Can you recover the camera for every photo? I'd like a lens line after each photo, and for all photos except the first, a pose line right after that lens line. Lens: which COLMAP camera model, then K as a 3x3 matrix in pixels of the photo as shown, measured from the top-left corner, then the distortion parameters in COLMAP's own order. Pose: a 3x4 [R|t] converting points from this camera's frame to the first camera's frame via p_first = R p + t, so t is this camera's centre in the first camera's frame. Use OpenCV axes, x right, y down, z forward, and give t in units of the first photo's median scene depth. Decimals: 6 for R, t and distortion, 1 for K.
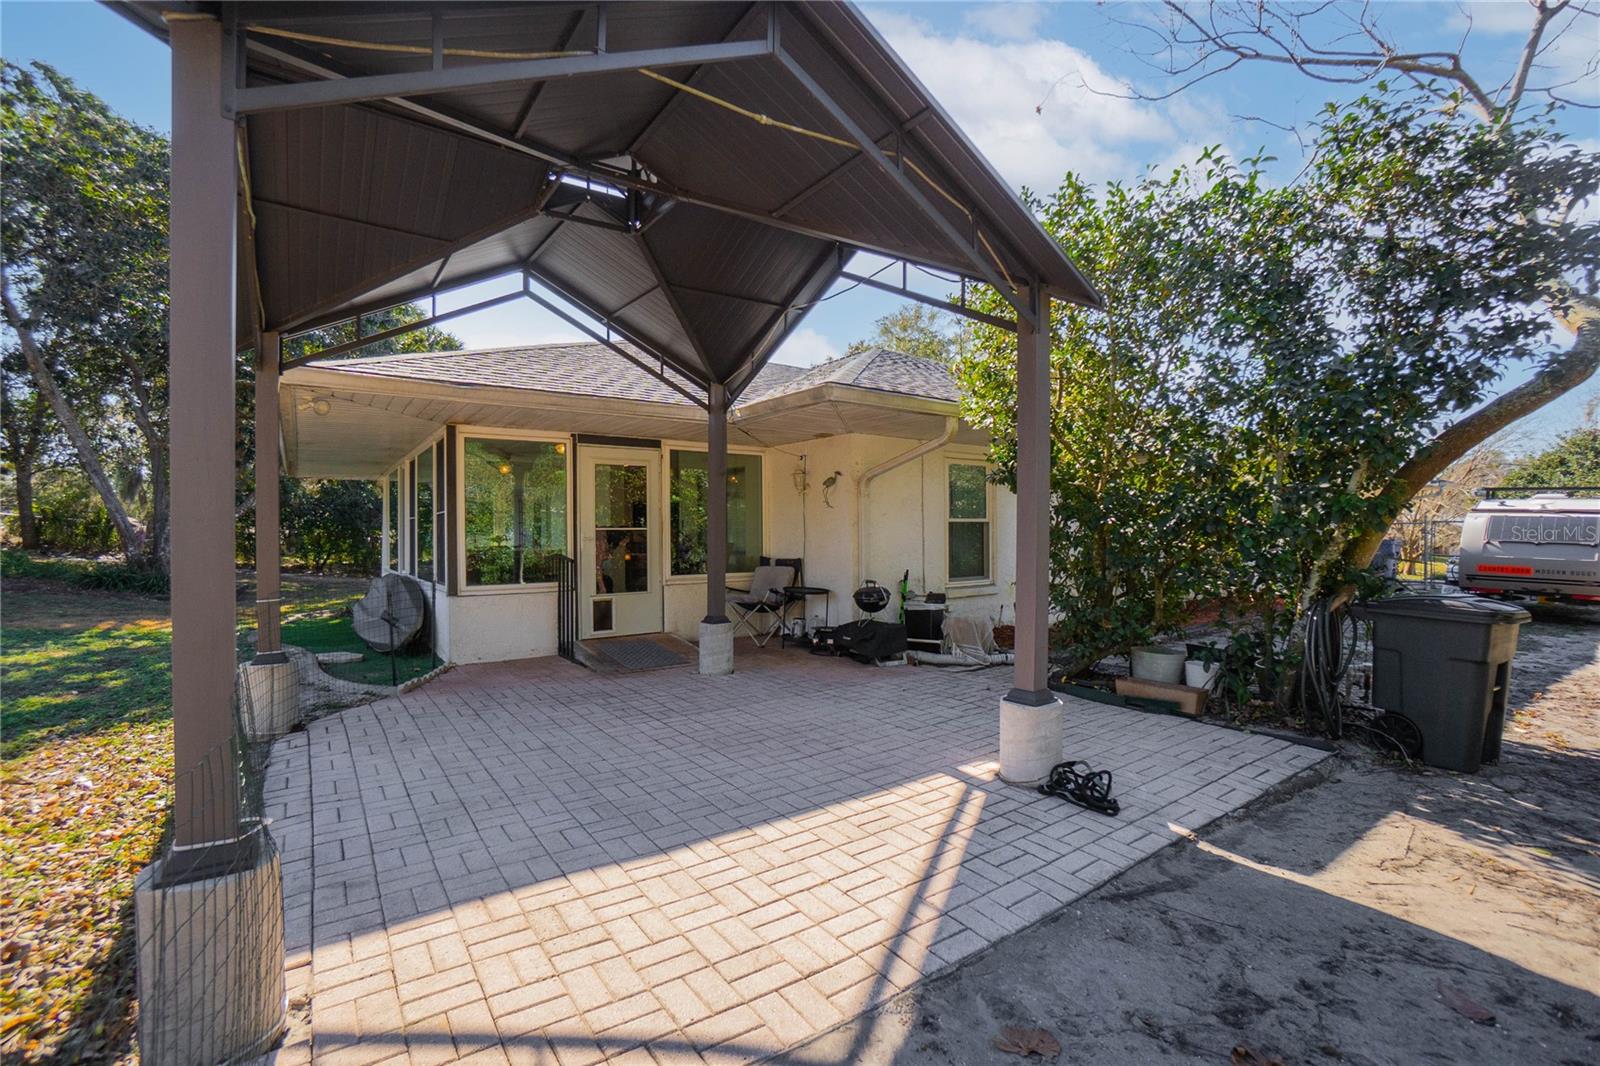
lens RADIAL K [[711.9, 0, 801.7], [0, 711.9, 539.2], [0, 0, 1]] dist [-0.058773, 0.024114]
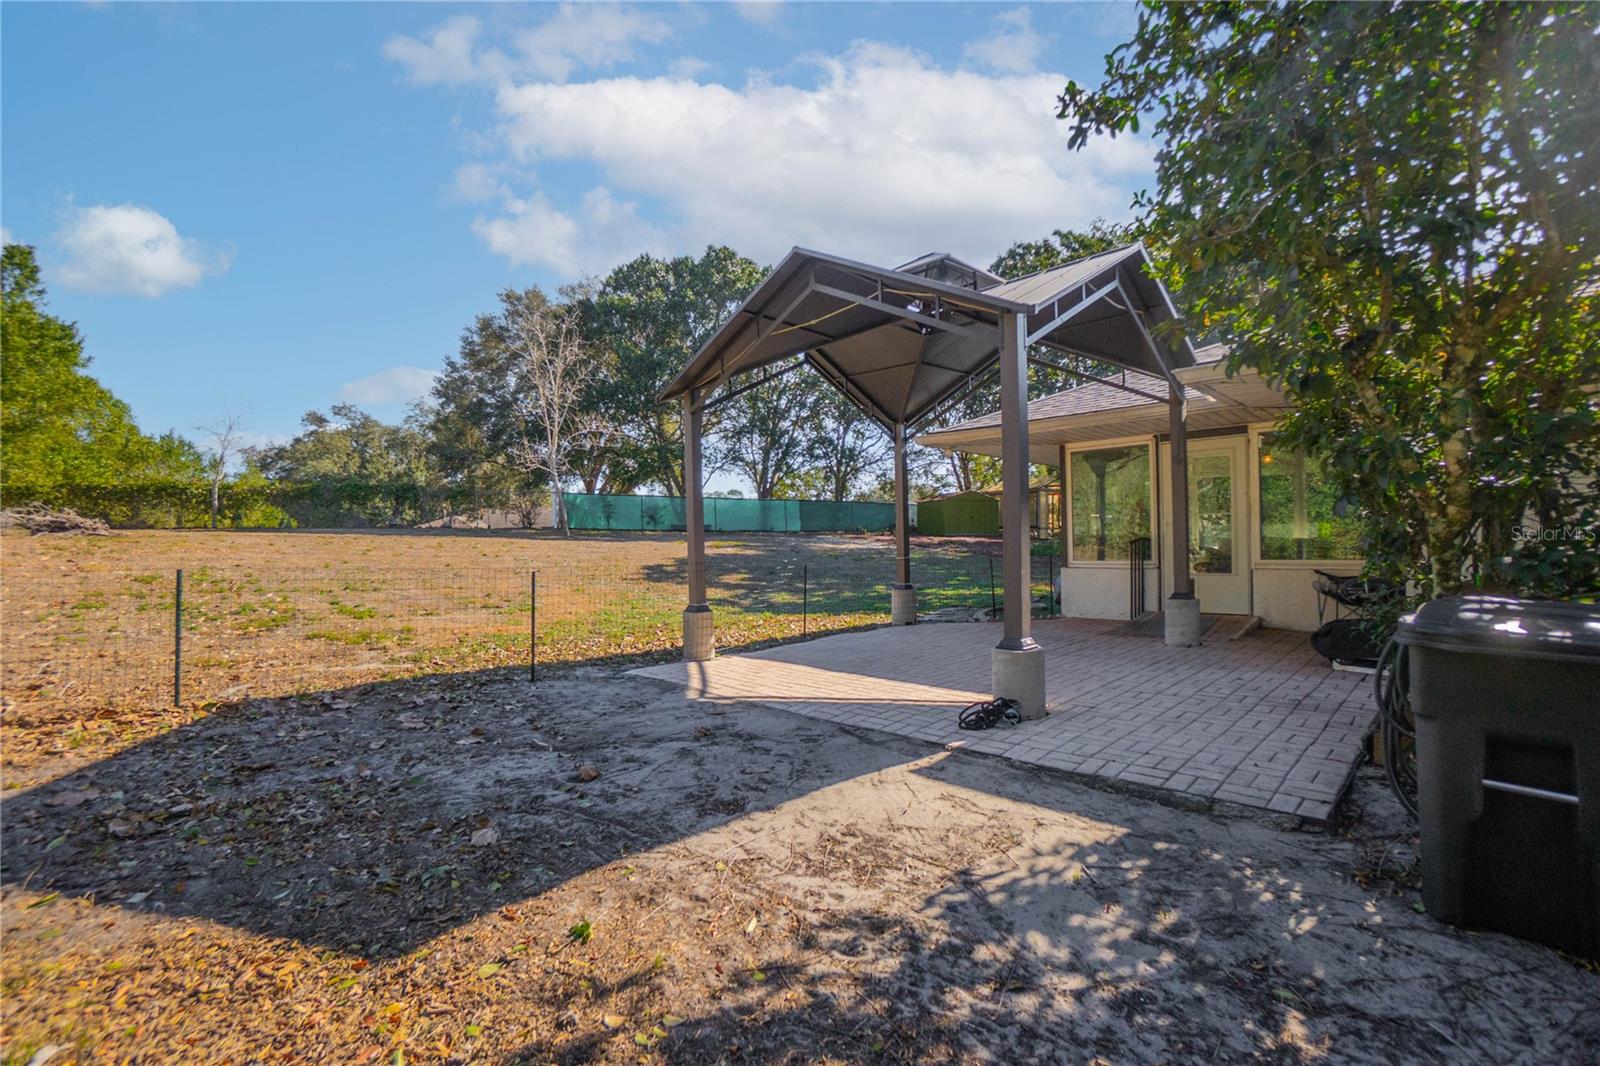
lens RADIAL K [[711.9, 0, 801.7], [0, 711.9, 539.2], [0, 0, 1]] dist [-0.058773, 0.024114]
pose [[0.181294, 0.005996, -0.983411, 1.042935], [0.004140, 0.999968, 0.006860, 0.020848], [0.983420, -0.005315, 0.181264, 0.291176]]
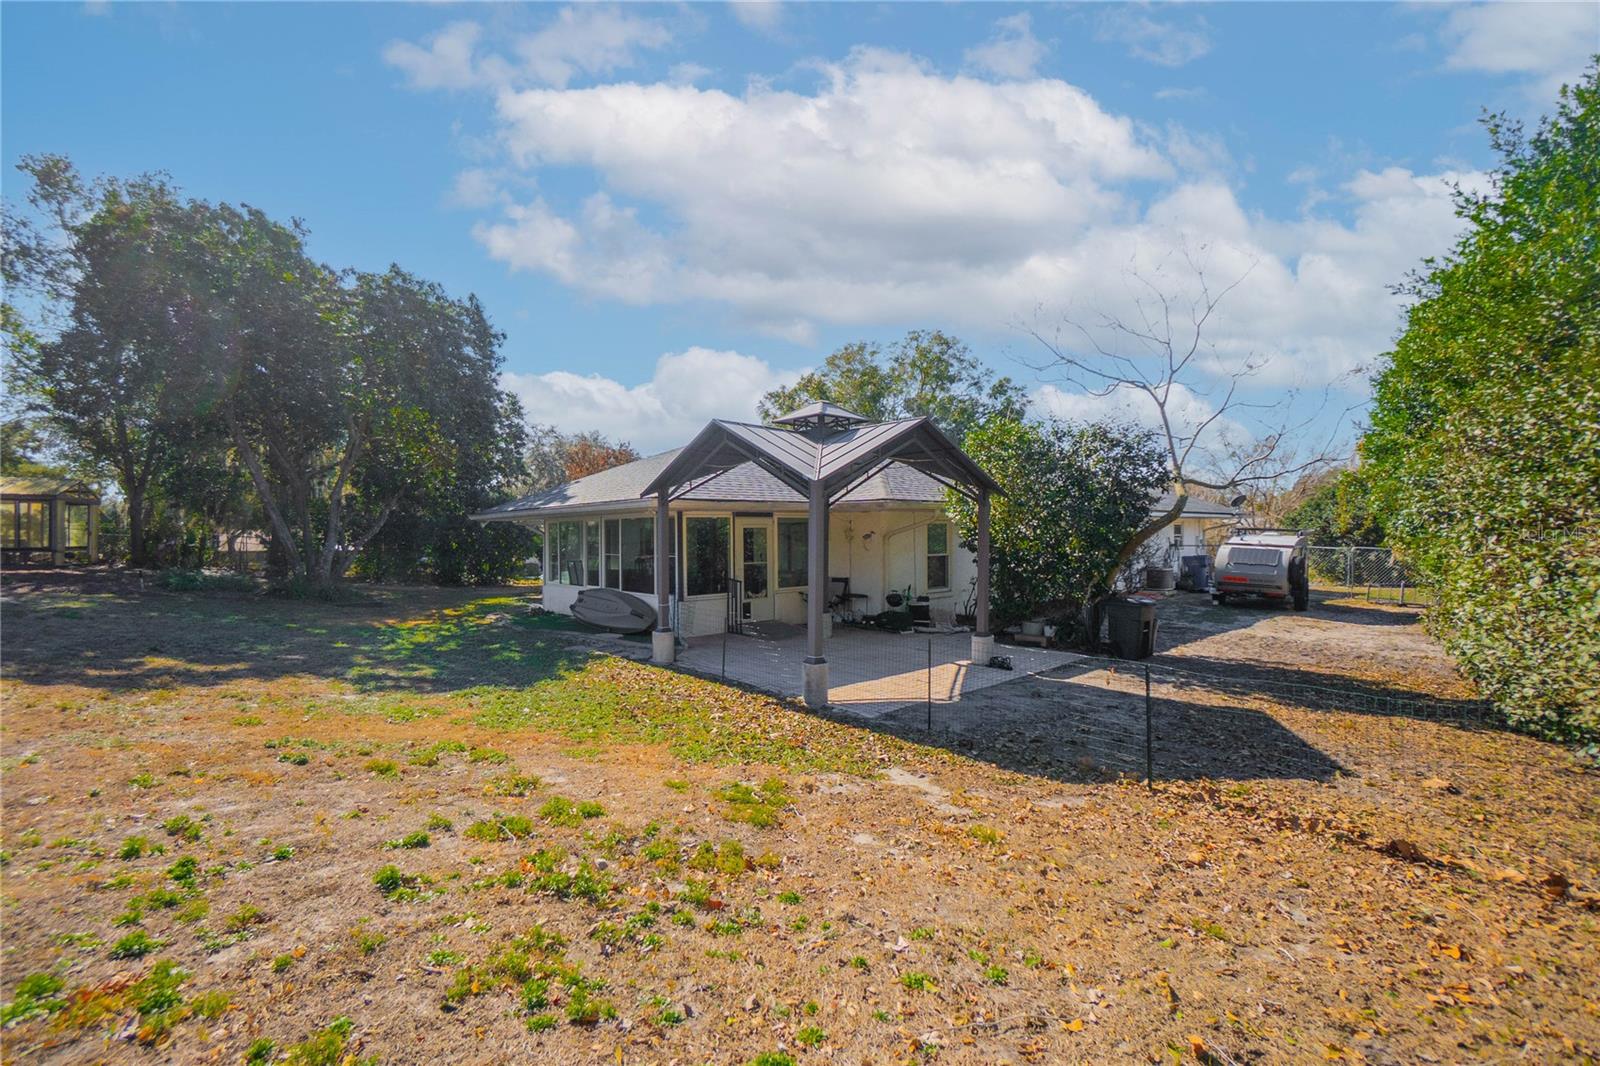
lens RADIAL K [[711.9, 0, 801.7], [0, 711.9, 539.2], [0, 0, 1]] dist [-0.058773, 0.024114]
pose [[0.994349, -0.001155, 0.106150, -0.491537], [0.001273, 0.999999, -0.001043, -0.109135], [-0.106149, 0.001173, 0.994350, -1.232925]]
